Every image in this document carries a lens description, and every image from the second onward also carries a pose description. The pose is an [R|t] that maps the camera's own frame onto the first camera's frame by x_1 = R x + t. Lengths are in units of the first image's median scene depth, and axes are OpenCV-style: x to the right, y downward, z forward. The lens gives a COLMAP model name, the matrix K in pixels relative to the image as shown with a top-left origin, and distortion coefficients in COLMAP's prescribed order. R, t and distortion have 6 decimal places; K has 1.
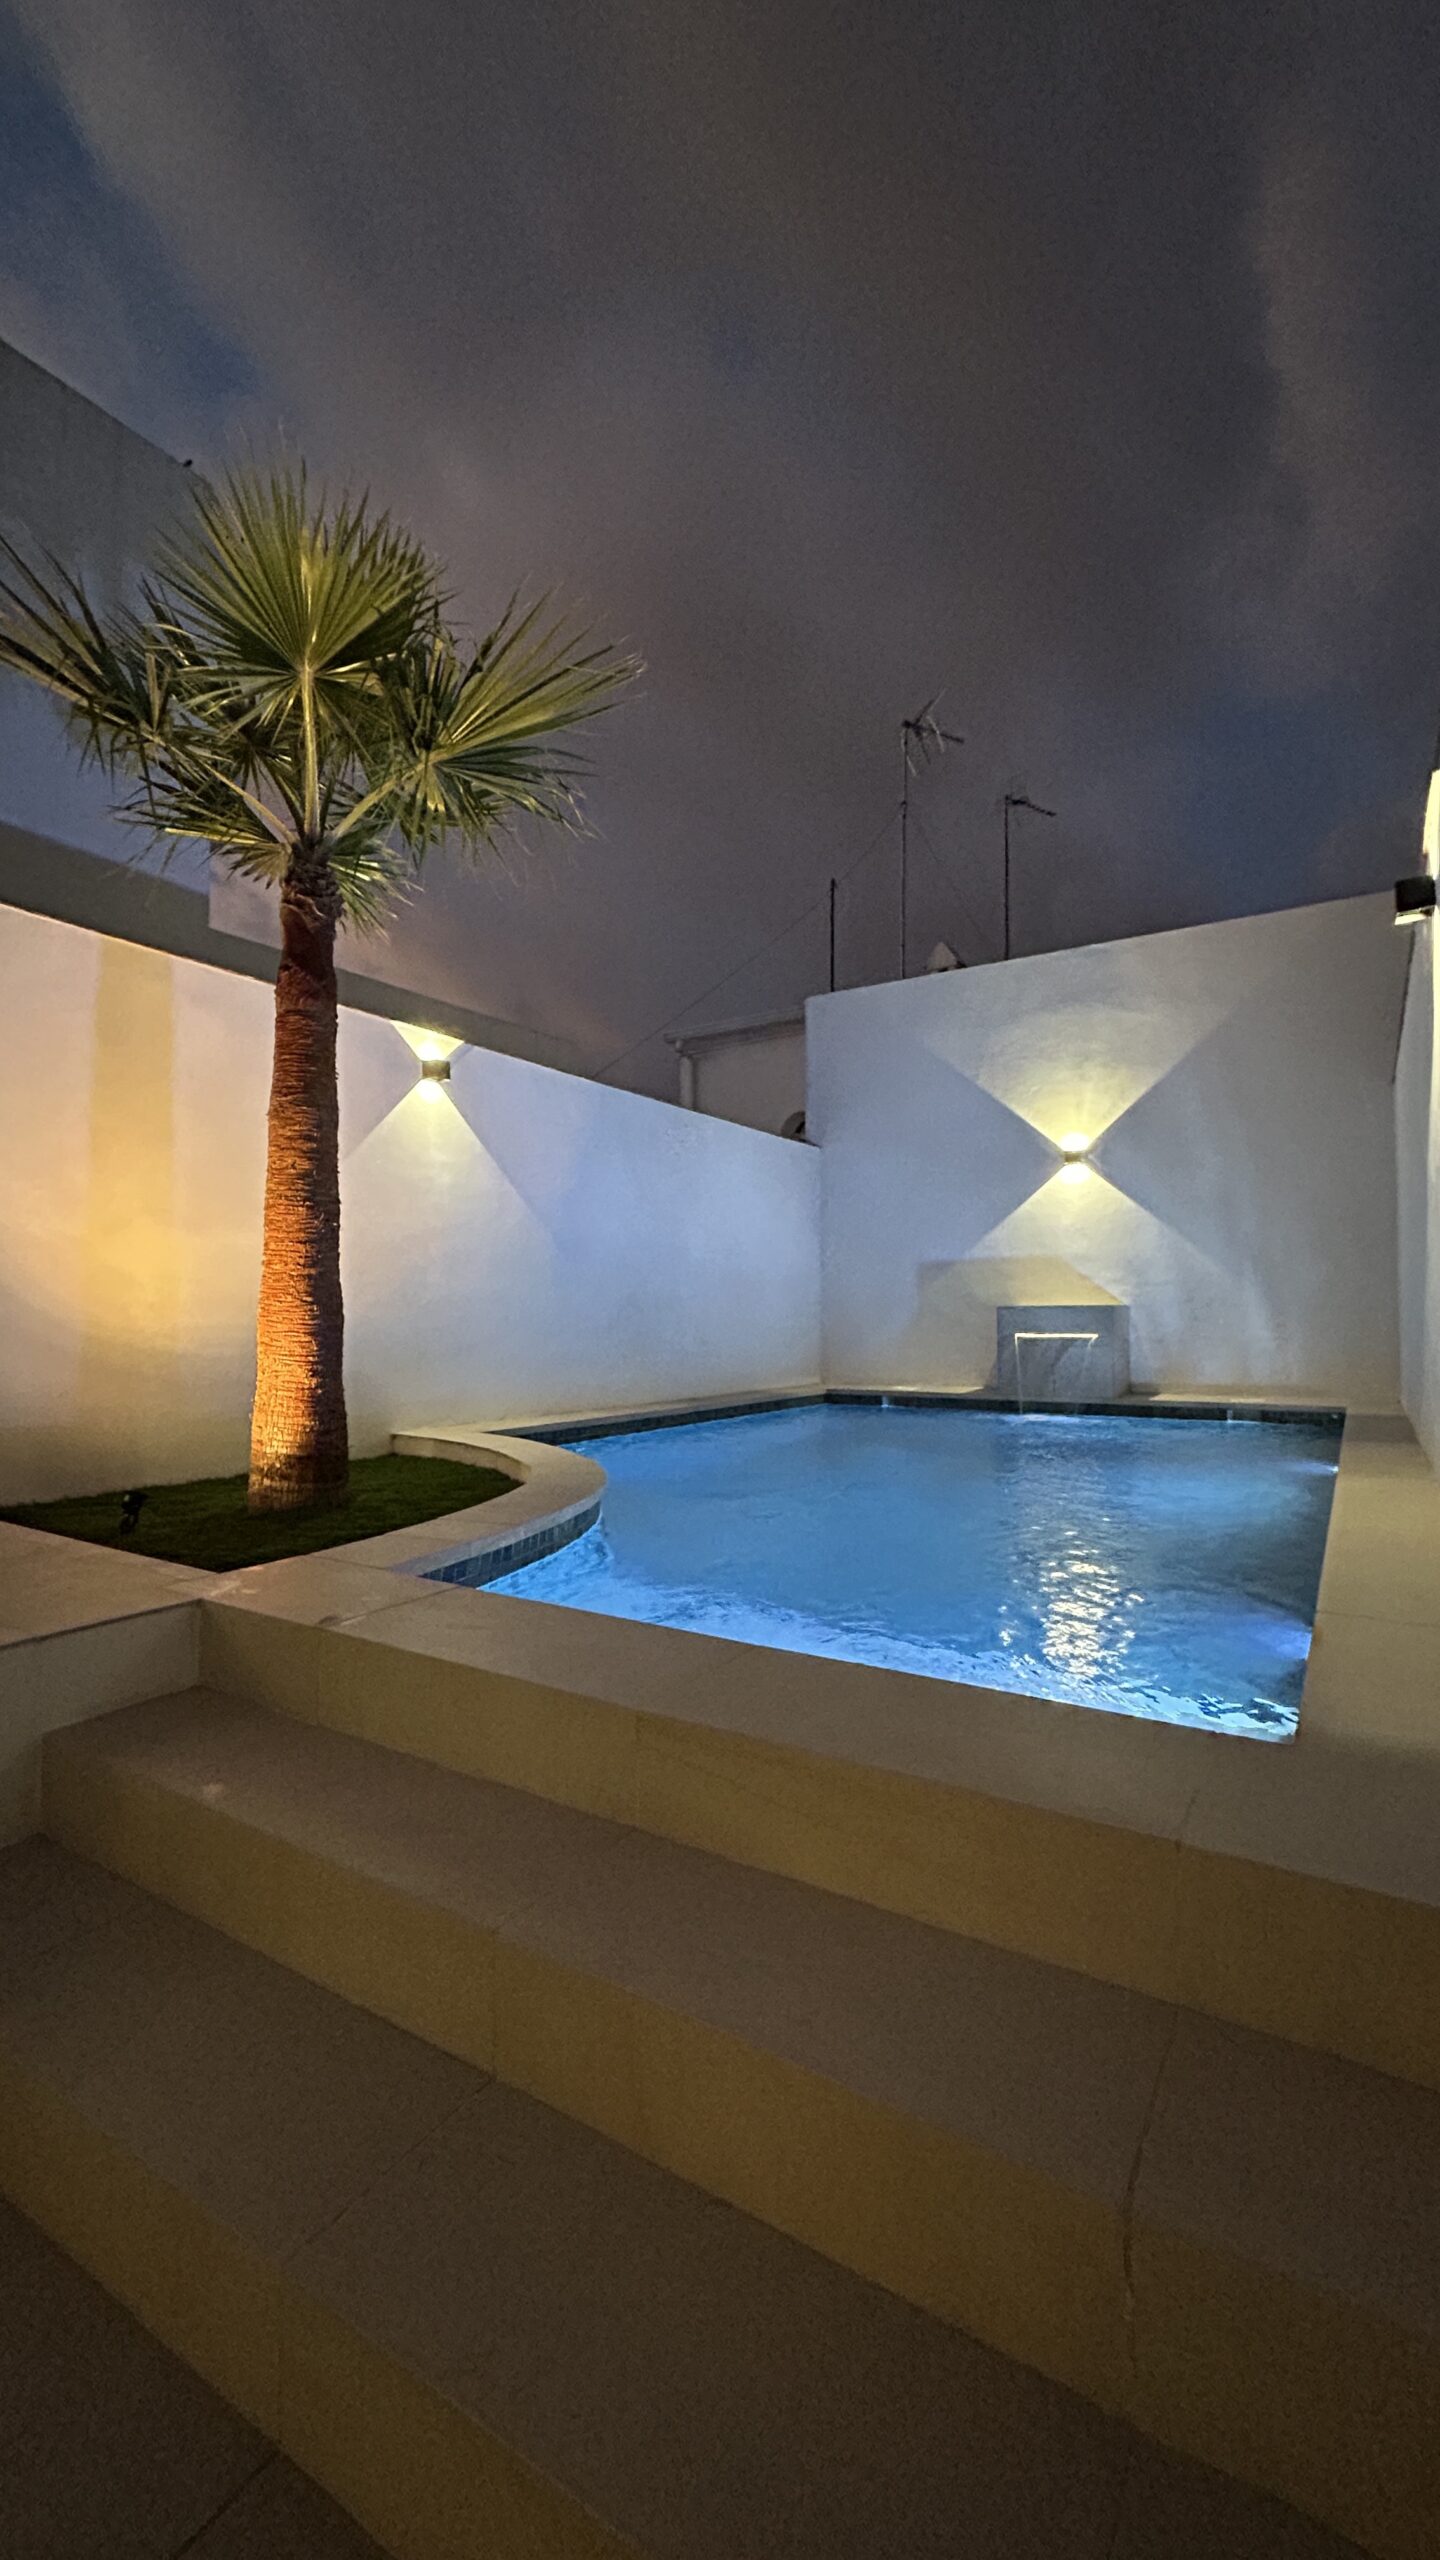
lens RADIAL K [[1022.4, 0, 721.4], [0, 1022.4, 1283.2], [0, 0, 1]] dist [0.000983, 0.000055]
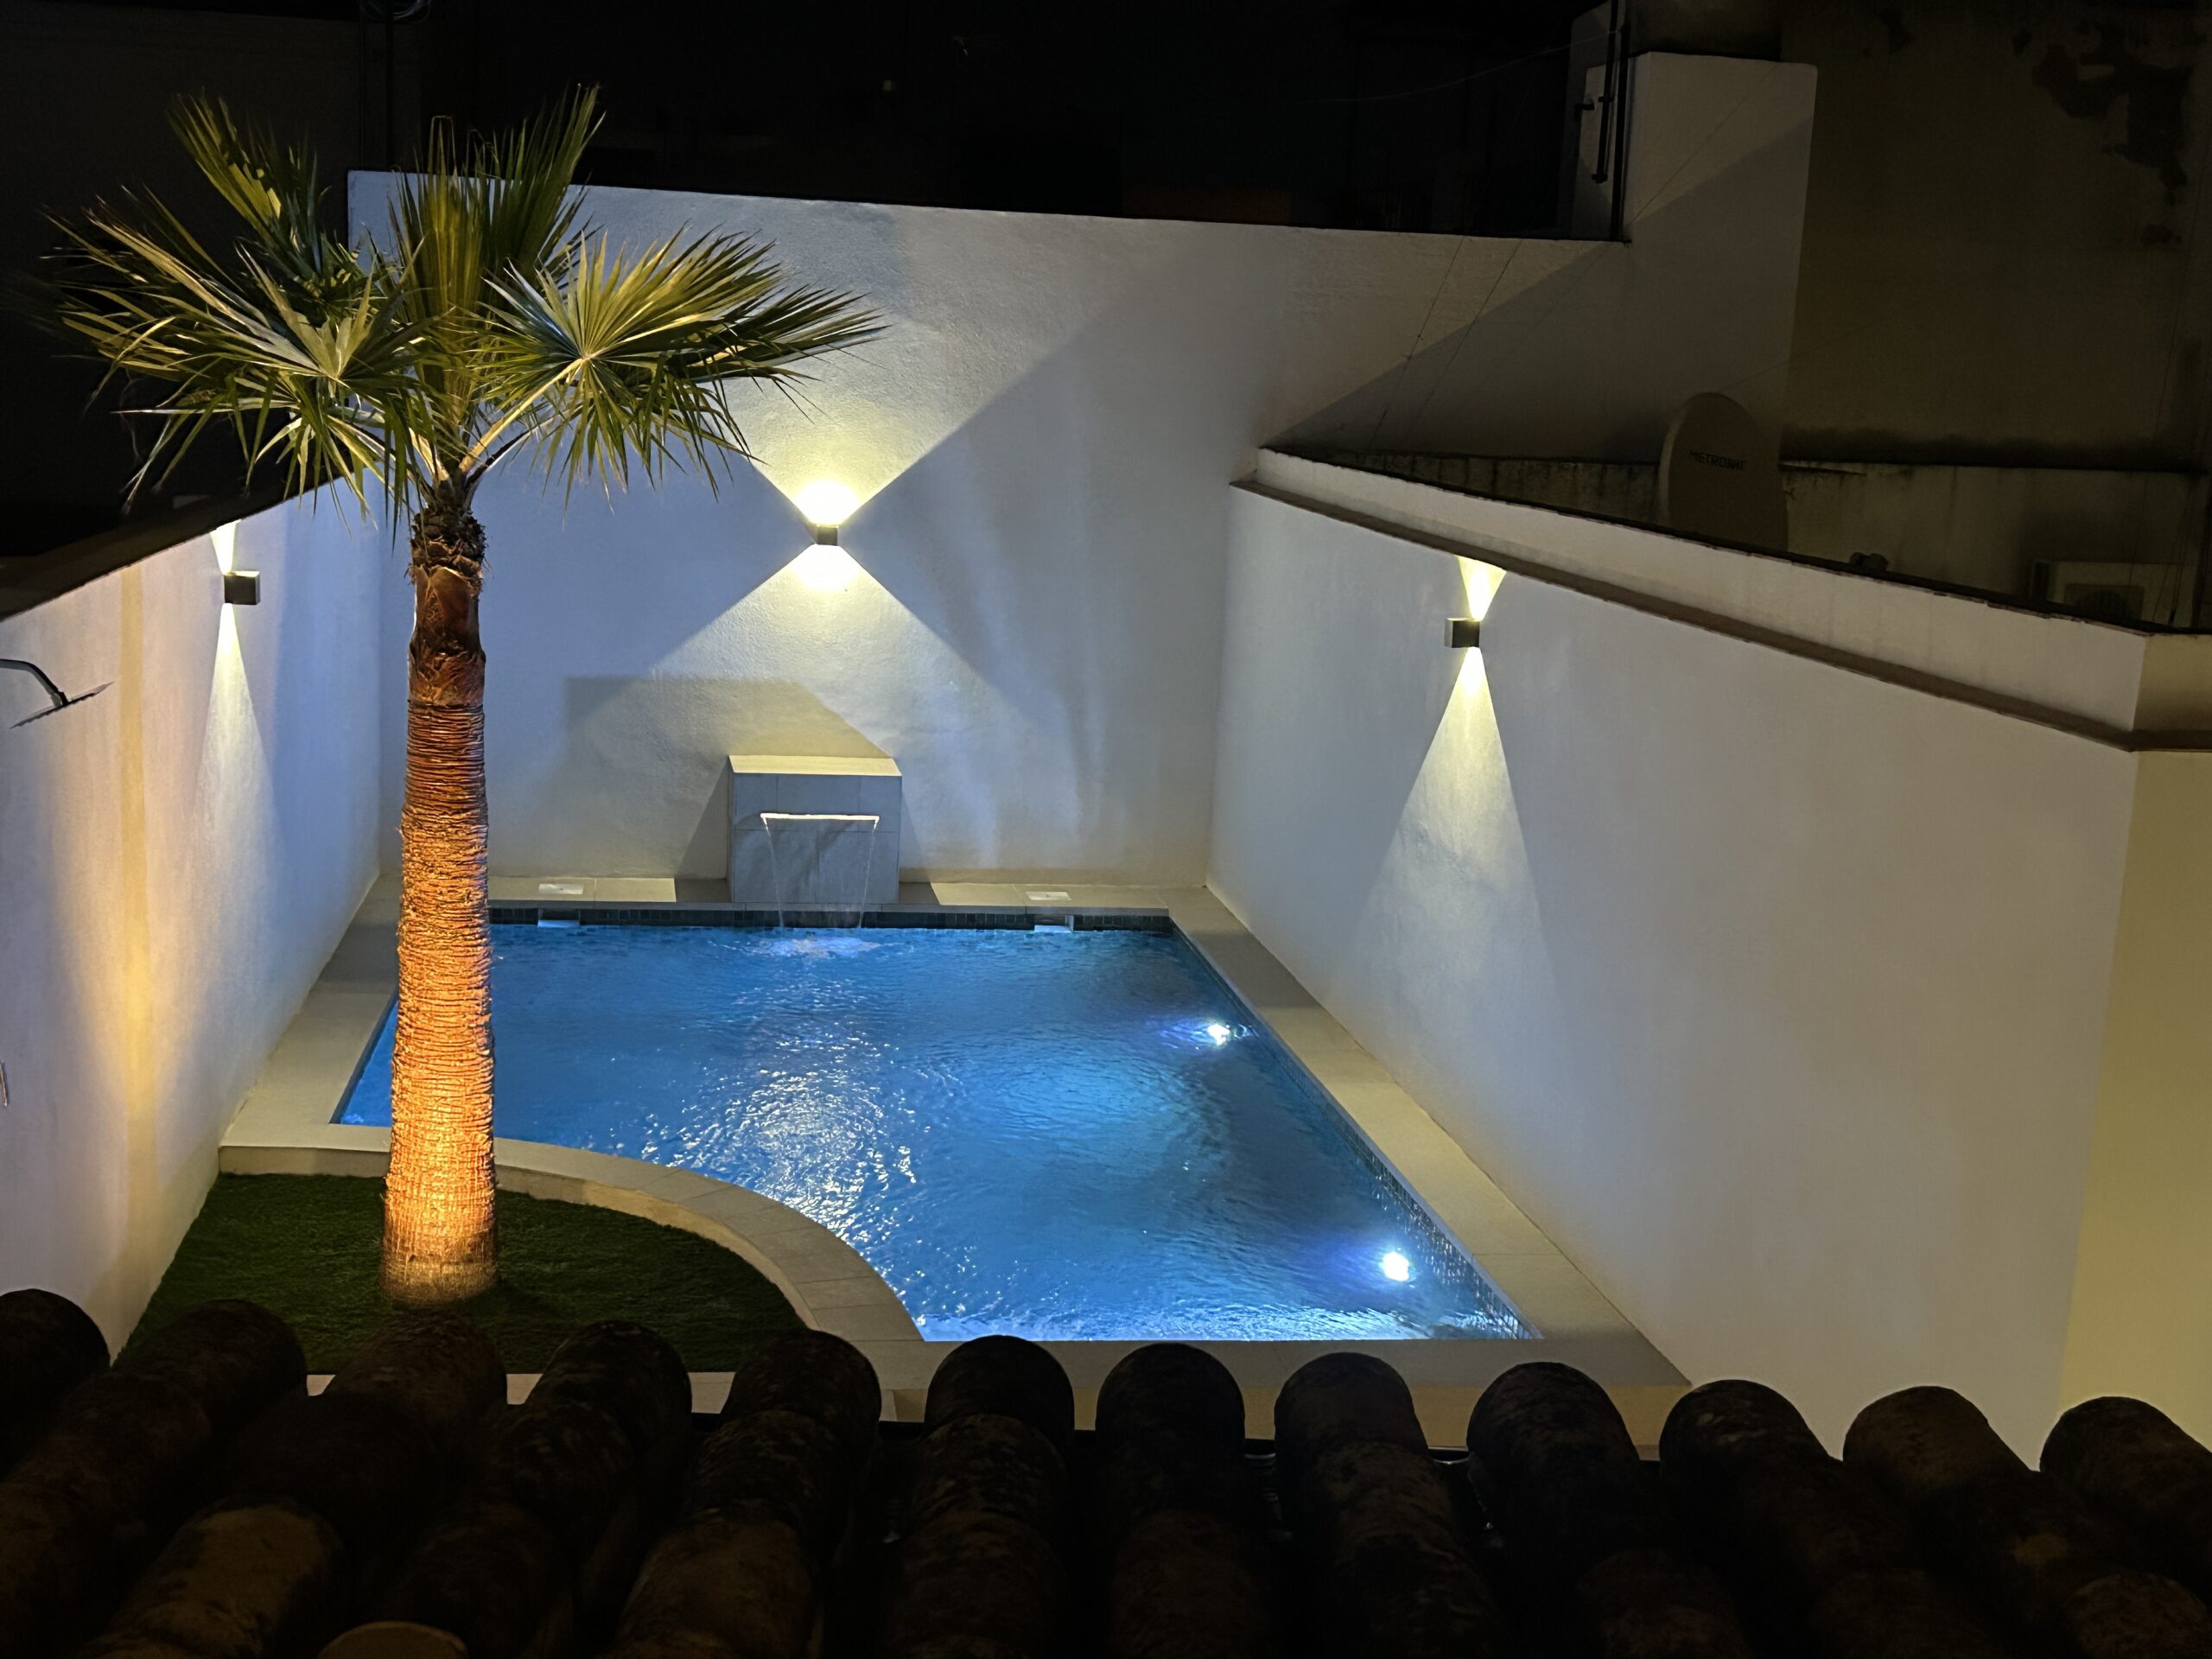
lens RADIAL K [[2689.2, 0, 1104.3], [0, 2689.2, 829.0], [0, 0, 1]] dist [0.017060, 0.000000]
pose [[0.751414, -0.078001, 0.655205, -0.687683], [-0.070227, 0.977894, 0.196956, -0.299319], [-0.656083, -0.194008, 0.729325, -0.426886]]
